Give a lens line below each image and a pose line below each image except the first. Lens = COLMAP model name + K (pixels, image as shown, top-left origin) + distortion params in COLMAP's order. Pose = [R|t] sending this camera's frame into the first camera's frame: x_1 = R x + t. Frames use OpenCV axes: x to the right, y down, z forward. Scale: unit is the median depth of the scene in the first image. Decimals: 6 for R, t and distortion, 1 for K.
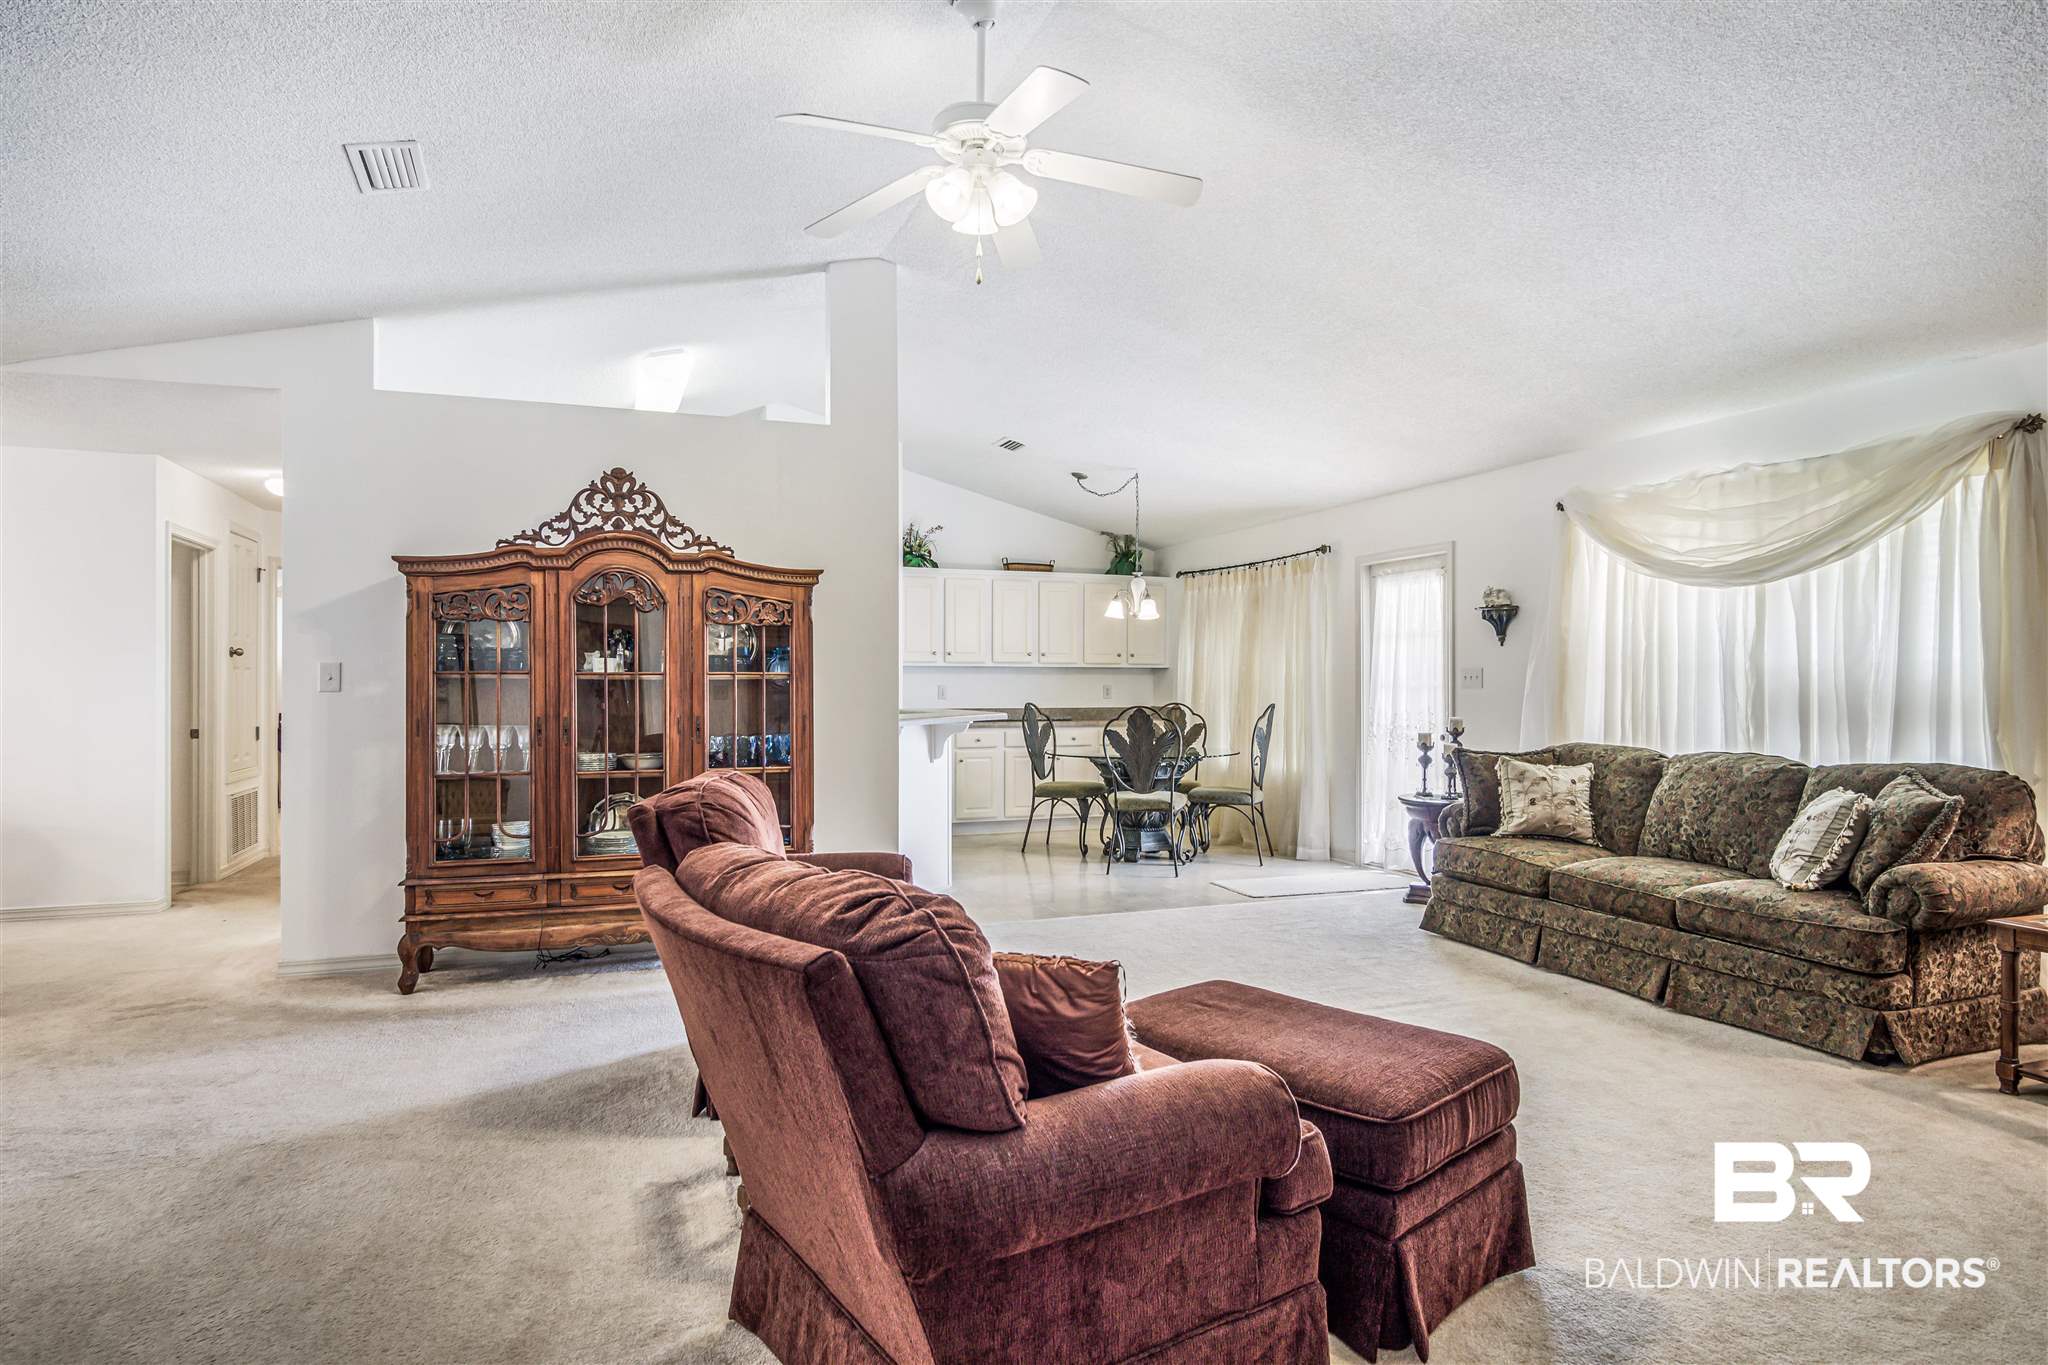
lens RADIAL K [[1108.5, 0, 1005.5], [0, 1108.5, 666.7], [0, 0, 1]] dist [0.000573, -0.000773]
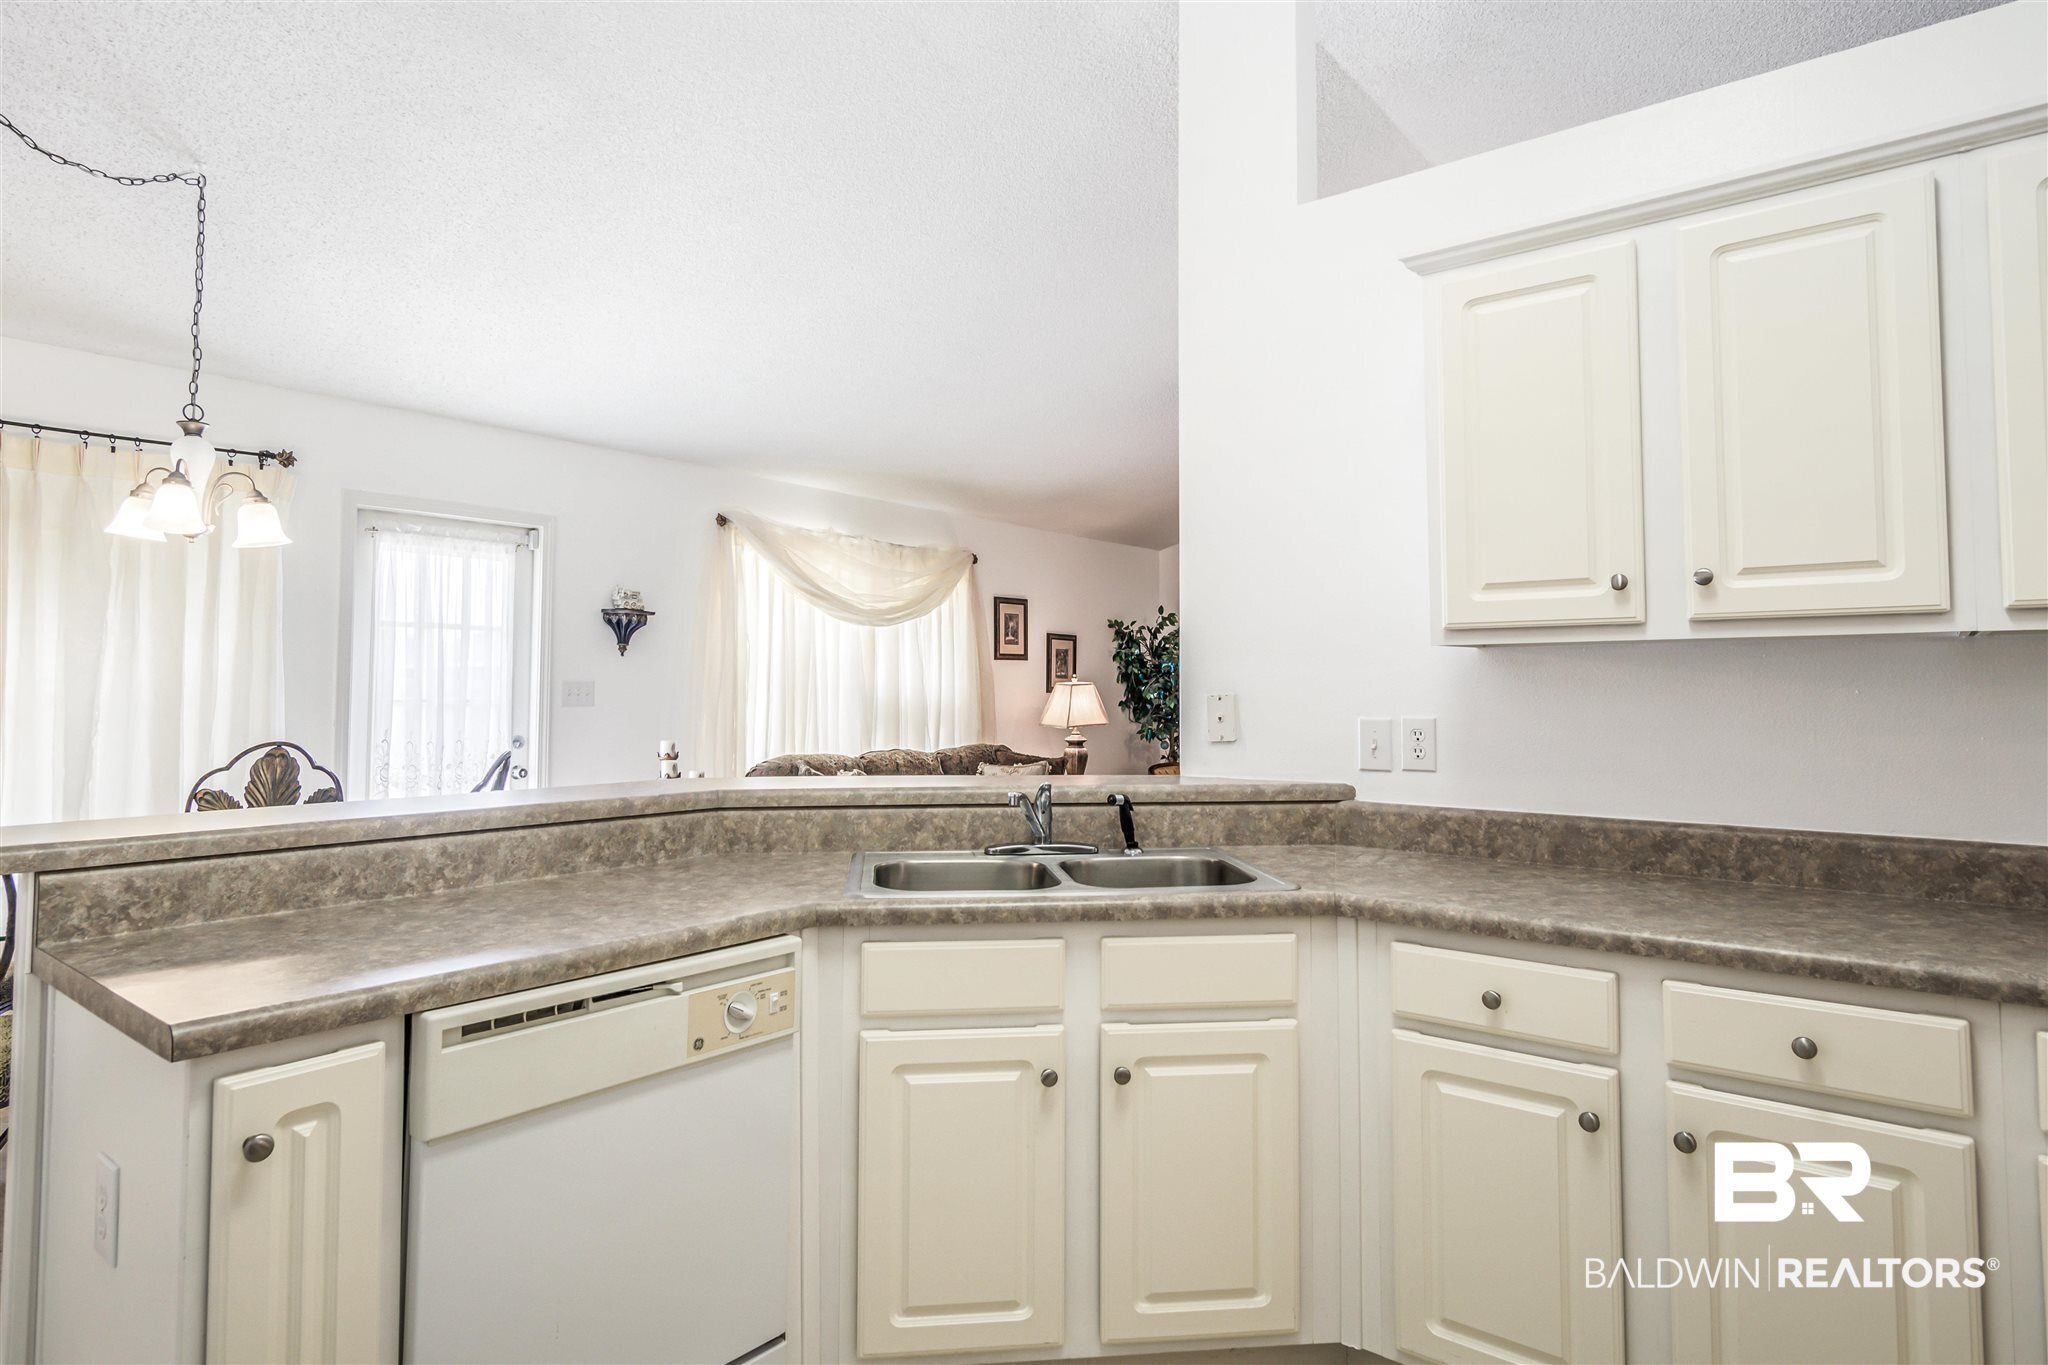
lens RADIAL K [[1136.4, 0, 975.7], [0, 1136.4, 647.2], [0, 0, 1]] dist [-0.002458, 0.000111]
pose [[-0.496041, 0.034139, 0.867628, -0.494350], [-0.013893, 0.998787, -0.047242, 0.013223], [-0.868188, -0.035488, -0.494965, 1.299126]]
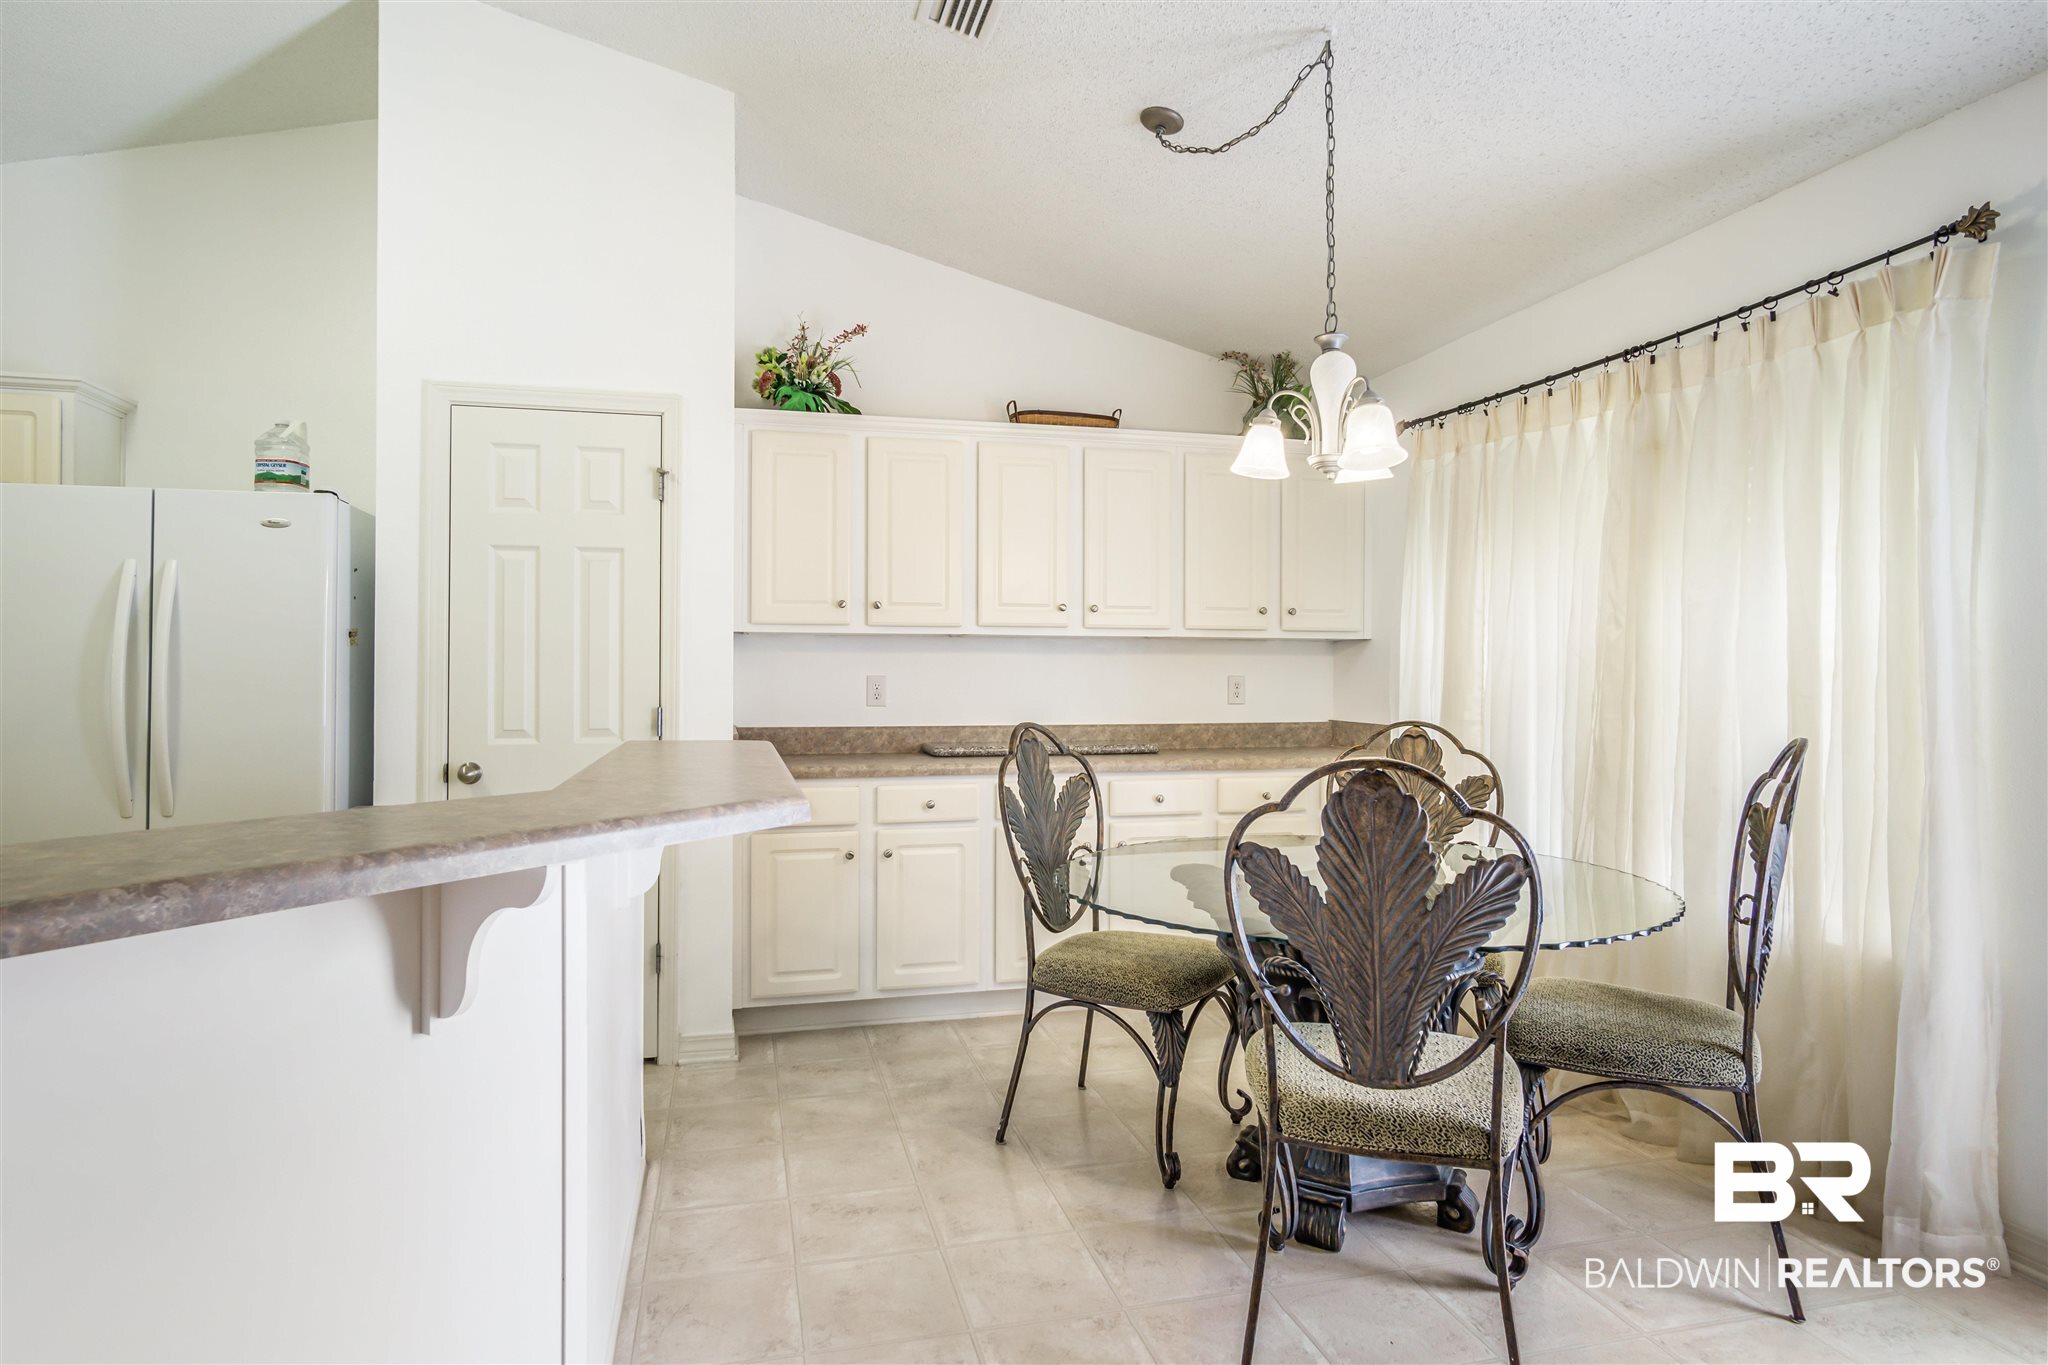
lens RADIAL K [[1108.5, 0, 1005.5], [0, 1108.5, 666.7], [0, 0, 1]] dist [0.000573, -0.000773]
pose [[0.994065, -0.000485, -0.108787, 0.078765], [0.001571, 0.999950, 0.009903, 0.013867], [0.108777, -0.010015, 0.994016, 0.898619]]
